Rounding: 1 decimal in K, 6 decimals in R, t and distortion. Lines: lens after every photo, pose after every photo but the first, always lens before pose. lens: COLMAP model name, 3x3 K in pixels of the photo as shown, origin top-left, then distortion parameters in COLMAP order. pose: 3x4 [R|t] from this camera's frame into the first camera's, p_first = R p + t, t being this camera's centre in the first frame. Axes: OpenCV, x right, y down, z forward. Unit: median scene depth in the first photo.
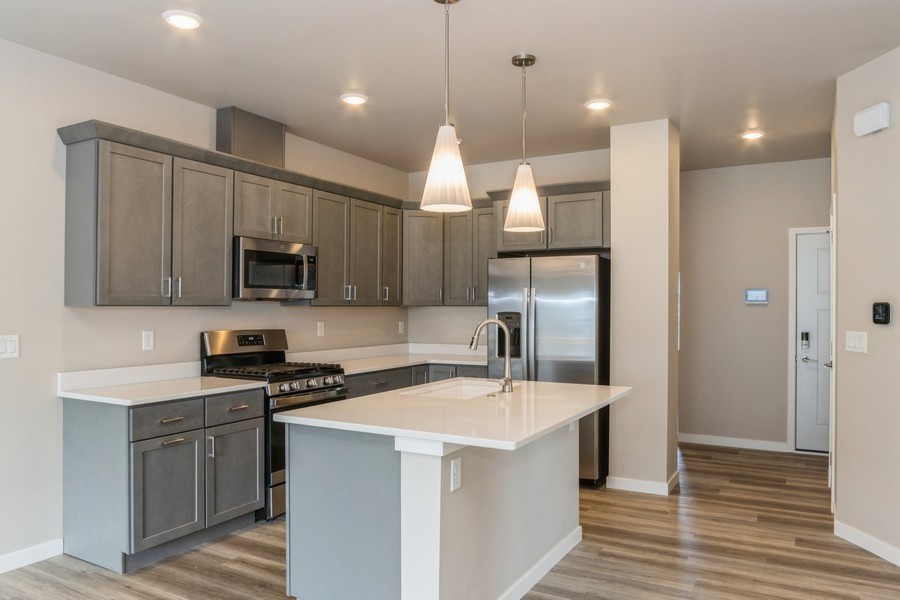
lens RADIAL K [[639.8, 0, 450.0], [0, 639.8, 300.0], [0, 0, 1]] dist [0.001099, -0.000023]
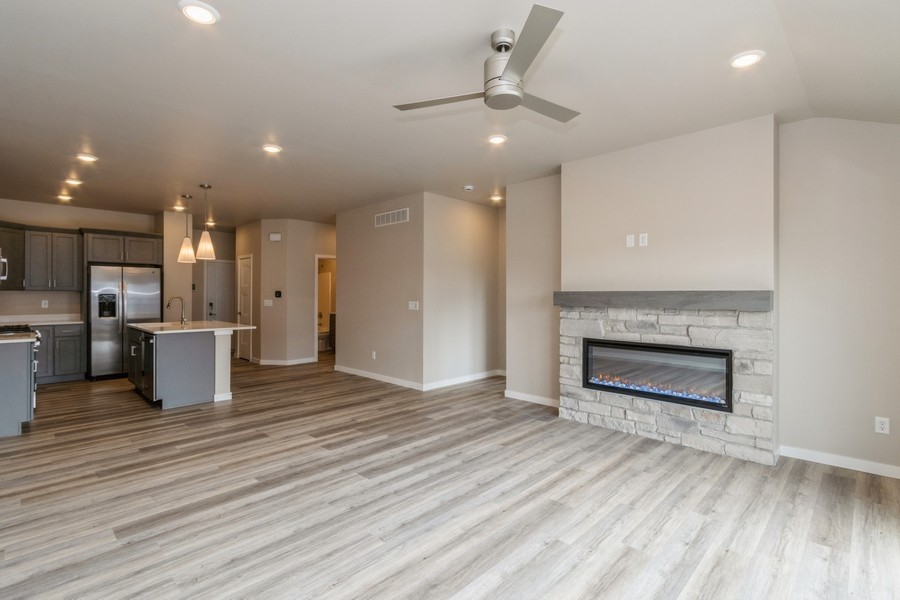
lens RADIAL K [[430.2, 0, 450.0], [0, 430.2, 300.0], [0, 0, 1]] dist [0.000690, 0.000177]
pose [[0.248402, -0.012682, 0.968574, -0.954024], [-0.010354, 0.999822, 0.015747, 0.004674], [-0.968602, -0.013940, 0.248226, -0.345600]]
